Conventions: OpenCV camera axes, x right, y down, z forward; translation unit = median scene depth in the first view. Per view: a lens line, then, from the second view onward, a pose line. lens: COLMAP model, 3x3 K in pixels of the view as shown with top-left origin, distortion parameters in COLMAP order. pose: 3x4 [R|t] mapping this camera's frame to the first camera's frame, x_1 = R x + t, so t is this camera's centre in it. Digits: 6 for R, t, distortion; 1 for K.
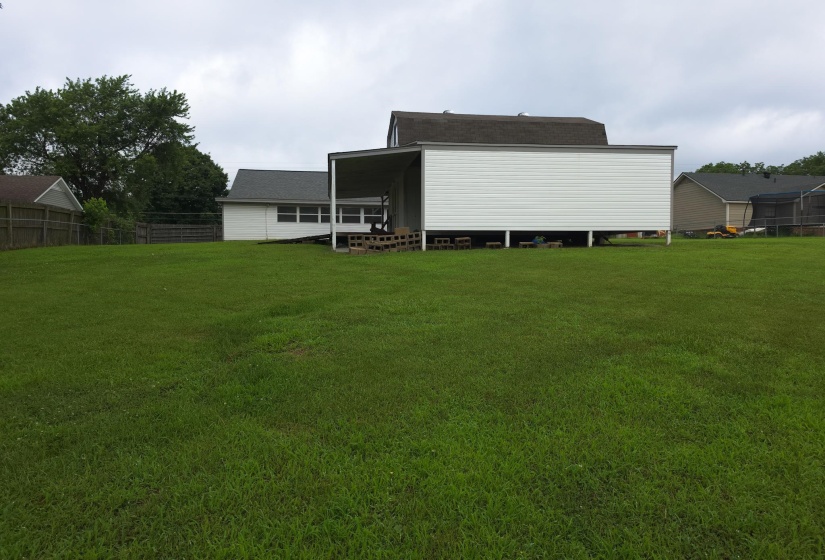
lens RADIAL K [[578.1, 0, 411.9], [0, 578.1, 282.7], [0, 0, 1]] dist [0.007312, -0.008899]
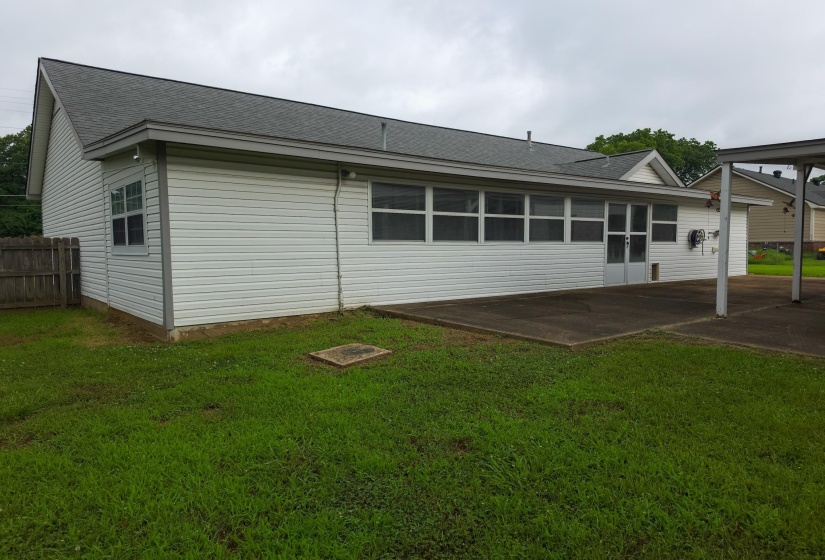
lens RADIAL K [[578.1, 0, 415.5], [0, 578.1, 282.0], [0, 0, 1]] dist [0.007312, -0.008899]
pose [[0.851997, -0.037687, 0.522188, -0.391383], [0.029357, 0.999276, 0.024220, -0.100856], [-0.522723, -0.005305, 0.852486, 0.839290]]
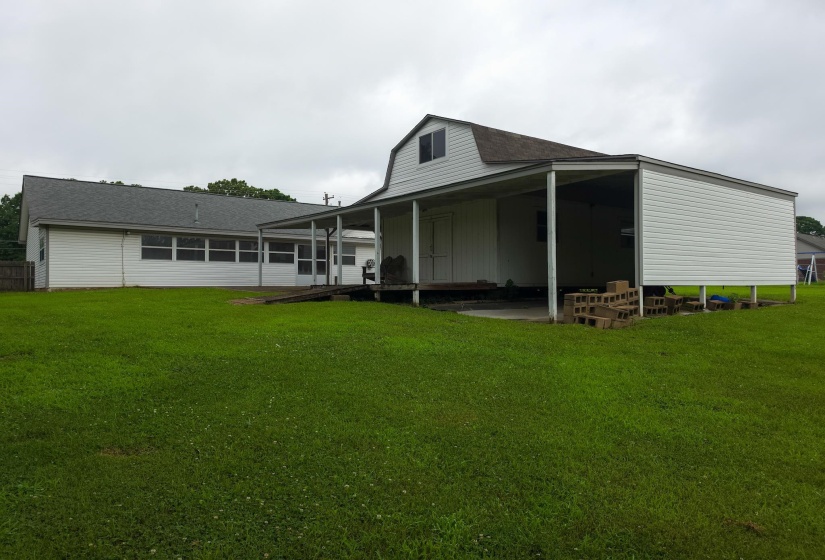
lens RADIAL K [[578.1, 0, 415.9], [0, 578.1, 275.4], [0, 0, 1]] dist [0.007312, -0.008899]
pose [[0.870506, 0.009487, 0.492066, -0.312802], [0.027755, 0.997277, -0.068329, -0.036663], [-0.491375, 0.073138, 0.867872, 0.311369]]
